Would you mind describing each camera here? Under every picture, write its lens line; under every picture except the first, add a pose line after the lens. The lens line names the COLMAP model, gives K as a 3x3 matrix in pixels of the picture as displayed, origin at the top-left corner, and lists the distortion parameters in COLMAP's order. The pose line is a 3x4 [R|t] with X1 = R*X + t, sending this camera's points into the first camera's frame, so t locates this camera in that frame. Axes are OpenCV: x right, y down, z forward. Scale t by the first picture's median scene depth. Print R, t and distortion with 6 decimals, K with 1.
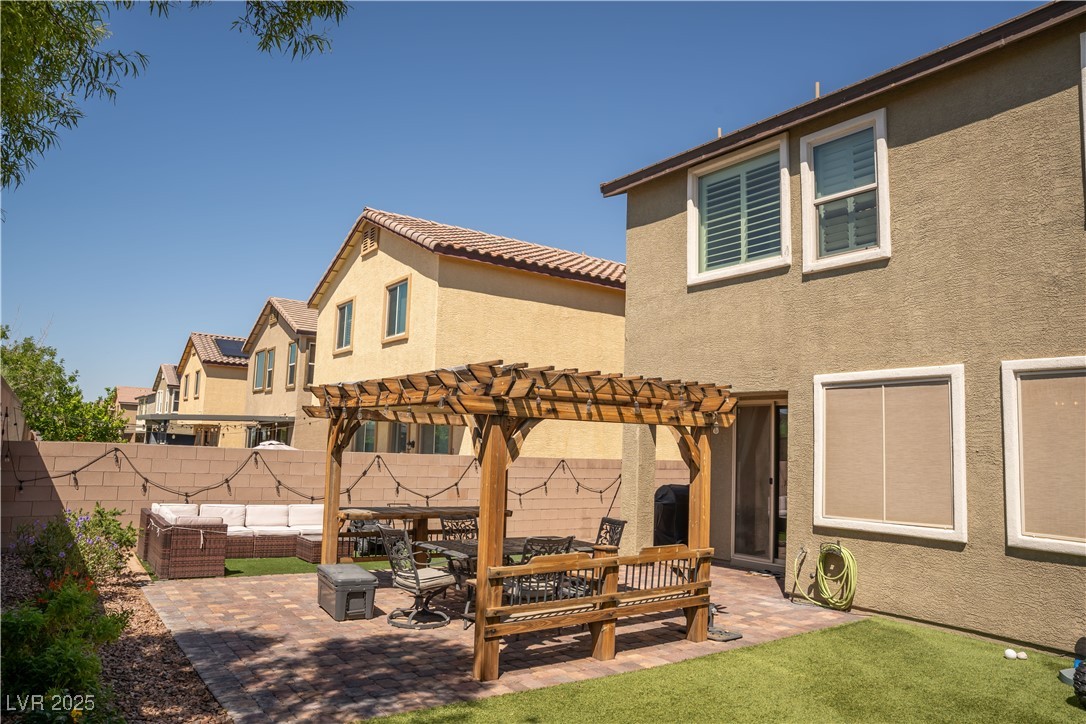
lens RADIAL K [[740.8, 0, 543.0], [0, 740.8, 362.0], [0, 0, 1]] dist [-0.151558, 0.118259]
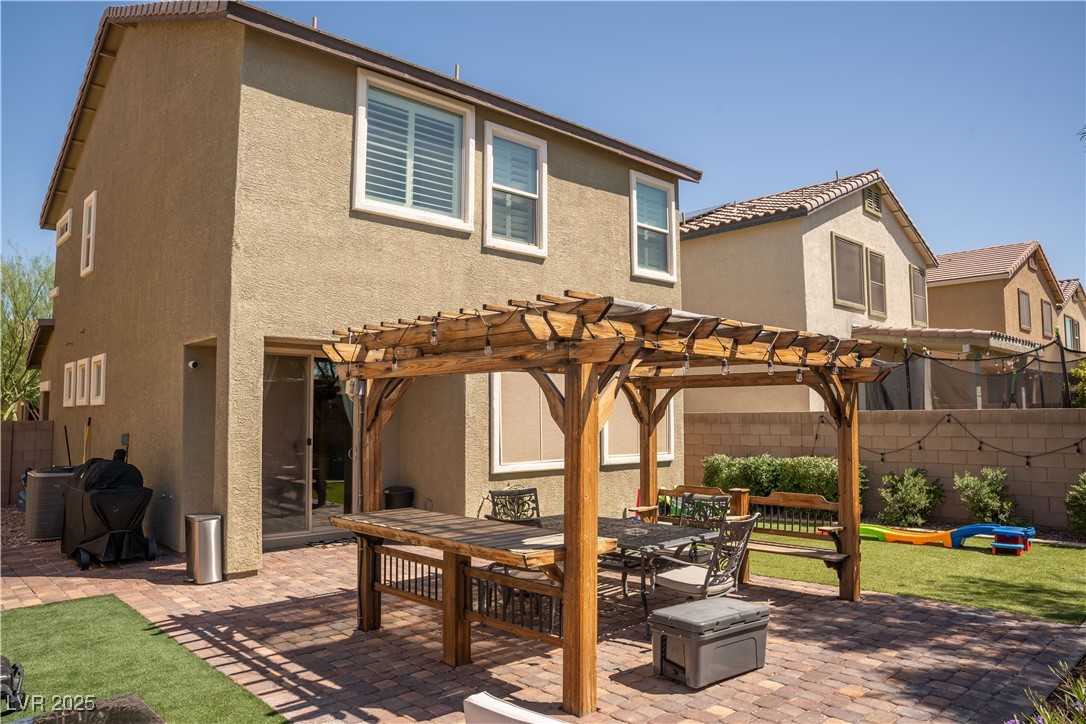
lens RADIAL K [[740.8, 0, 543.0], [0, 740.8, 362.0], [0, 0, 1]] dist [-0.151558, 0.118259]
pose [[-0.138904, 0.035930, 0.989654, -0.717311], [-0.114529, 0.992053, -0.052091, 0.095340], [-0.983661, -0.120580, -0.133685, 1.005578]]
